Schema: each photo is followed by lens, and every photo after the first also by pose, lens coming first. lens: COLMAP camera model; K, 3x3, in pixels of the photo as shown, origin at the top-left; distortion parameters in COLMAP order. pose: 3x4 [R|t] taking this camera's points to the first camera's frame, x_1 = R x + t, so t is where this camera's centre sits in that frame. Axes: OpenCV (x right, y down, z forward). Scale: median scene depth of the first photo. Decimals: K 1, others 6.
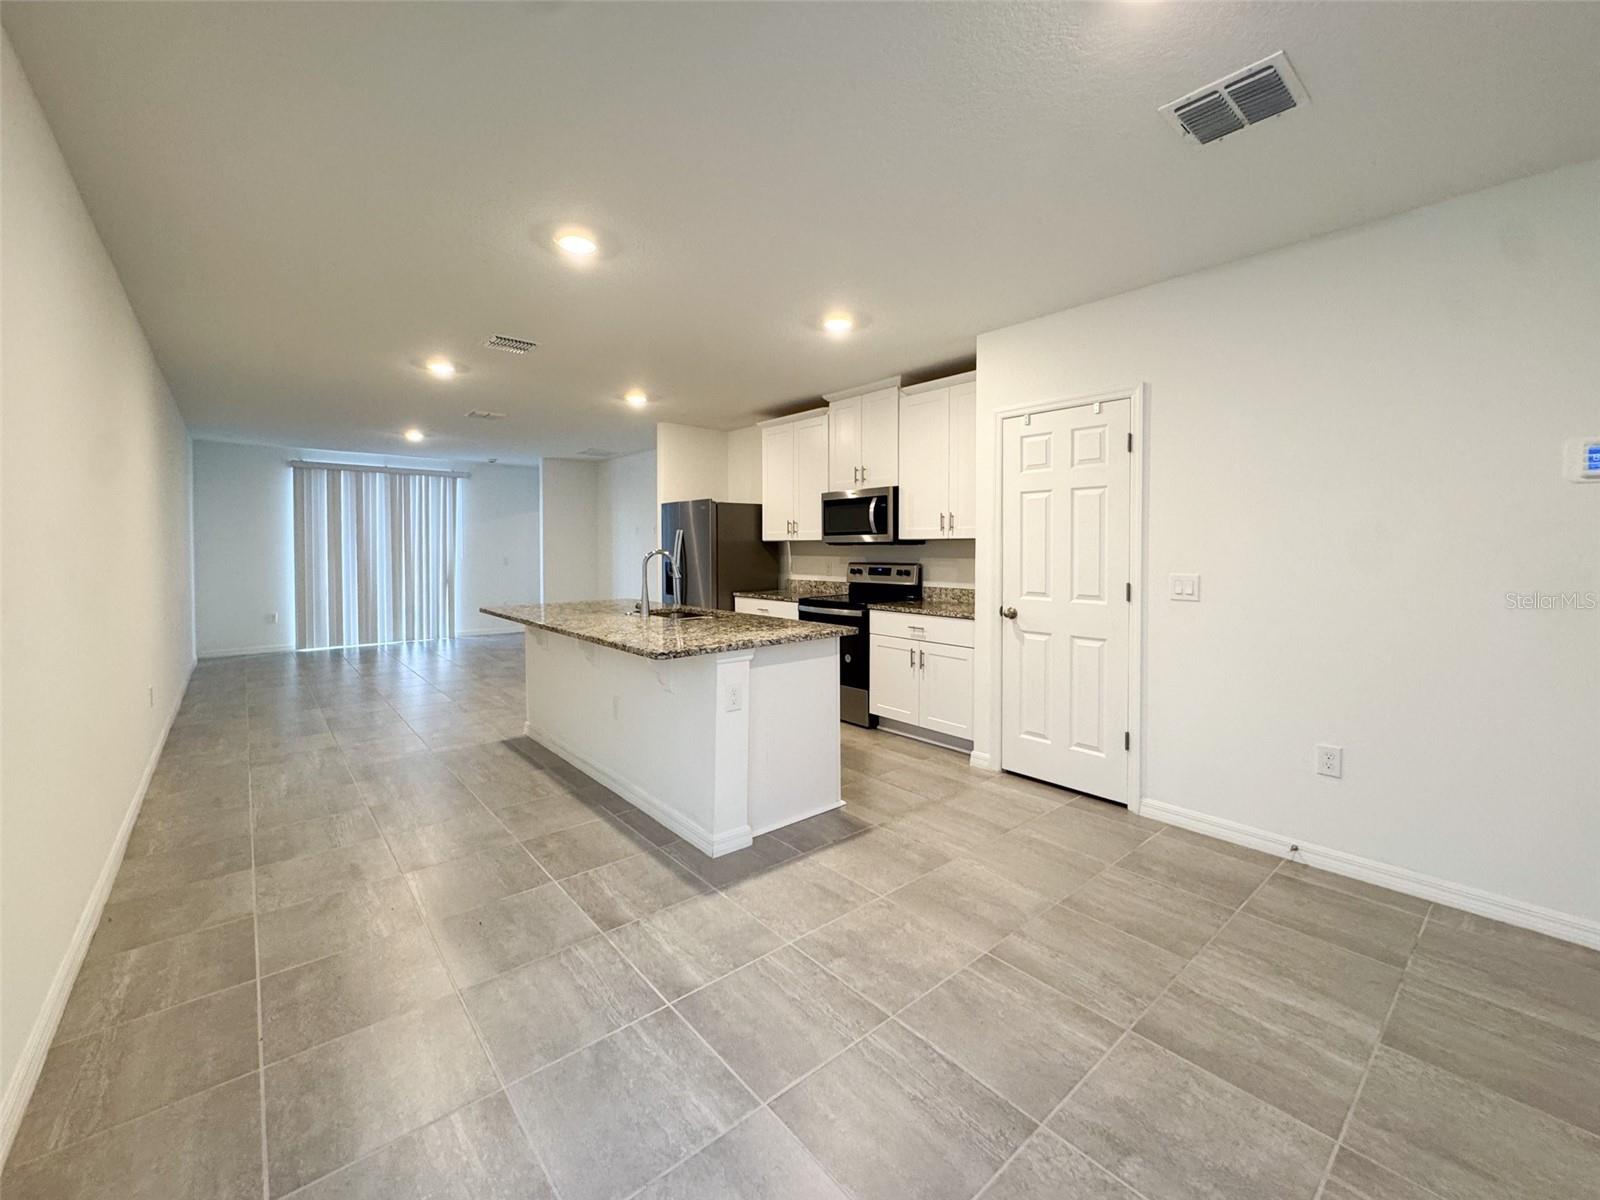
lens RADIAL K [[651.0, 0, 790.5], [0, 651.0, 554.9], [0, 0, 1]] dist [-0.004413, 0.000607]
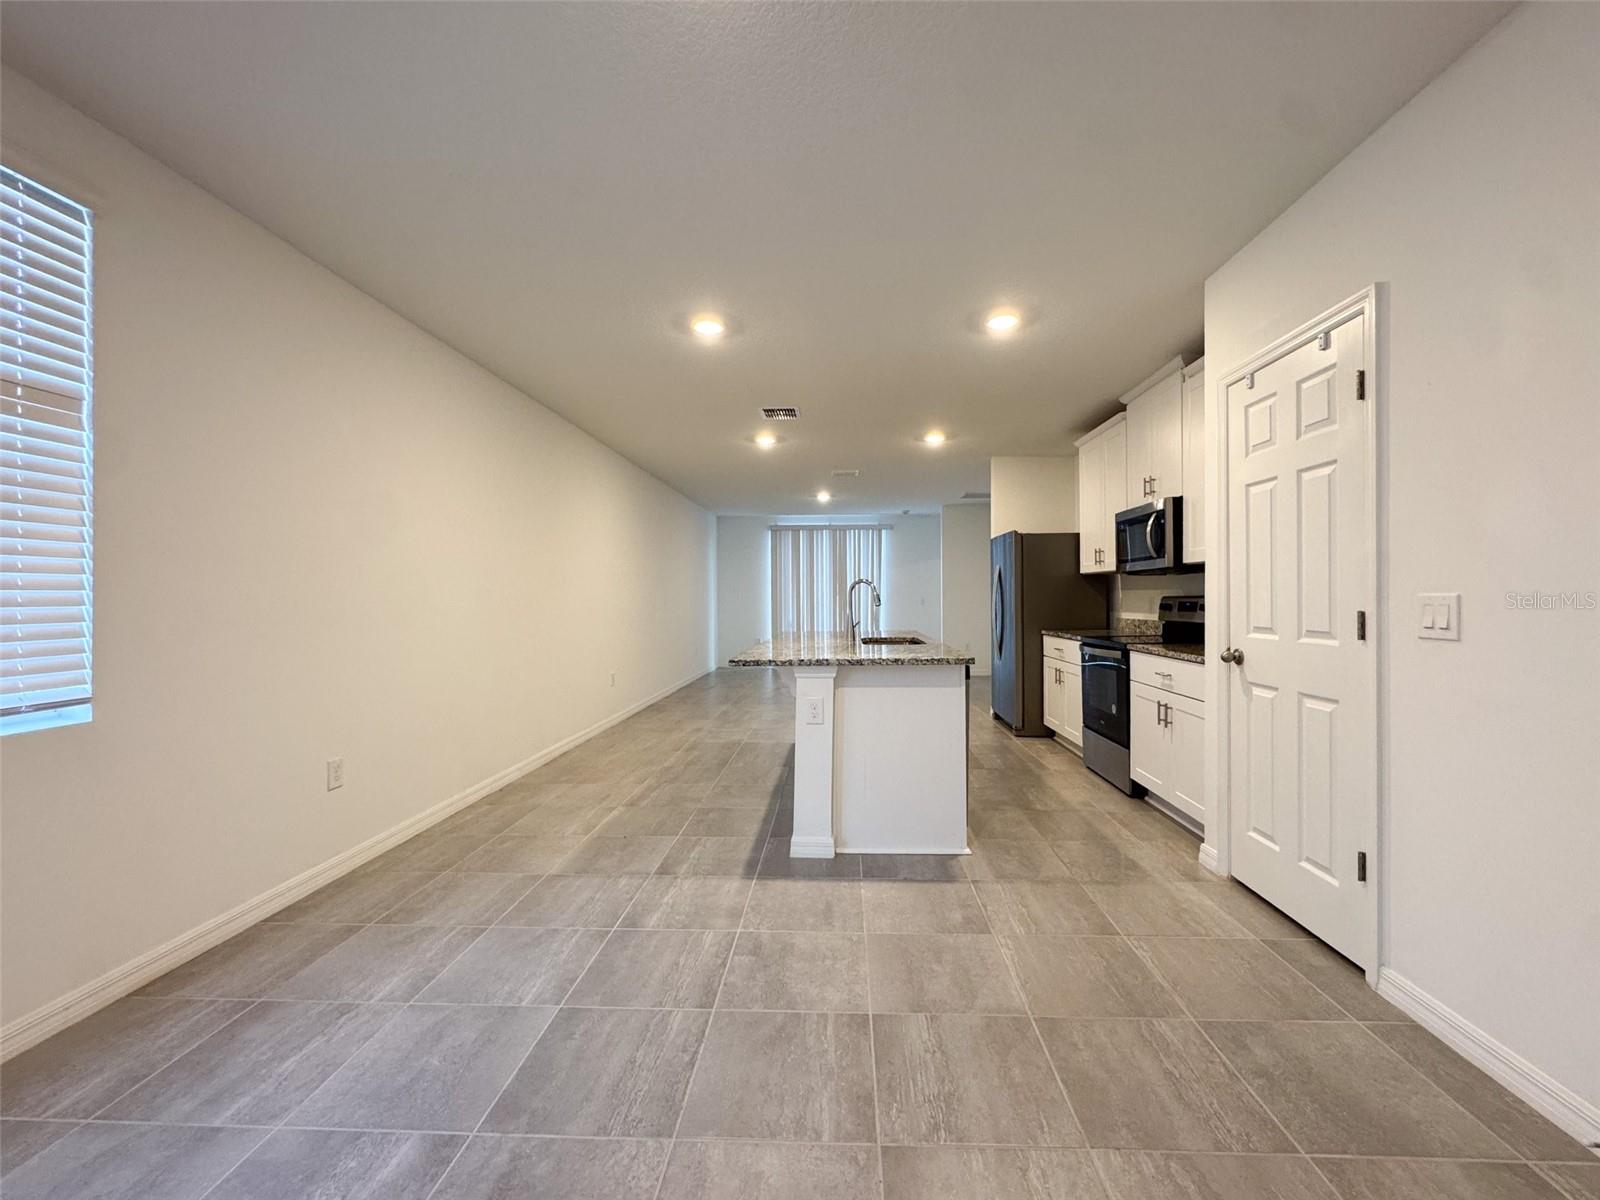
lens RADIAL K [[651.0, 0, 819.0], [0, 651.0, 593.8], [0, 0, 1]] dist [-0.004413, 0.000607]
pose [[0.741708, -0.005323, -0.670702, 0.513092], [-0.005299, 0.999891, -0.013796, 0.035704], [0.670702, 0.013787, 0.741599, 0.180570]]
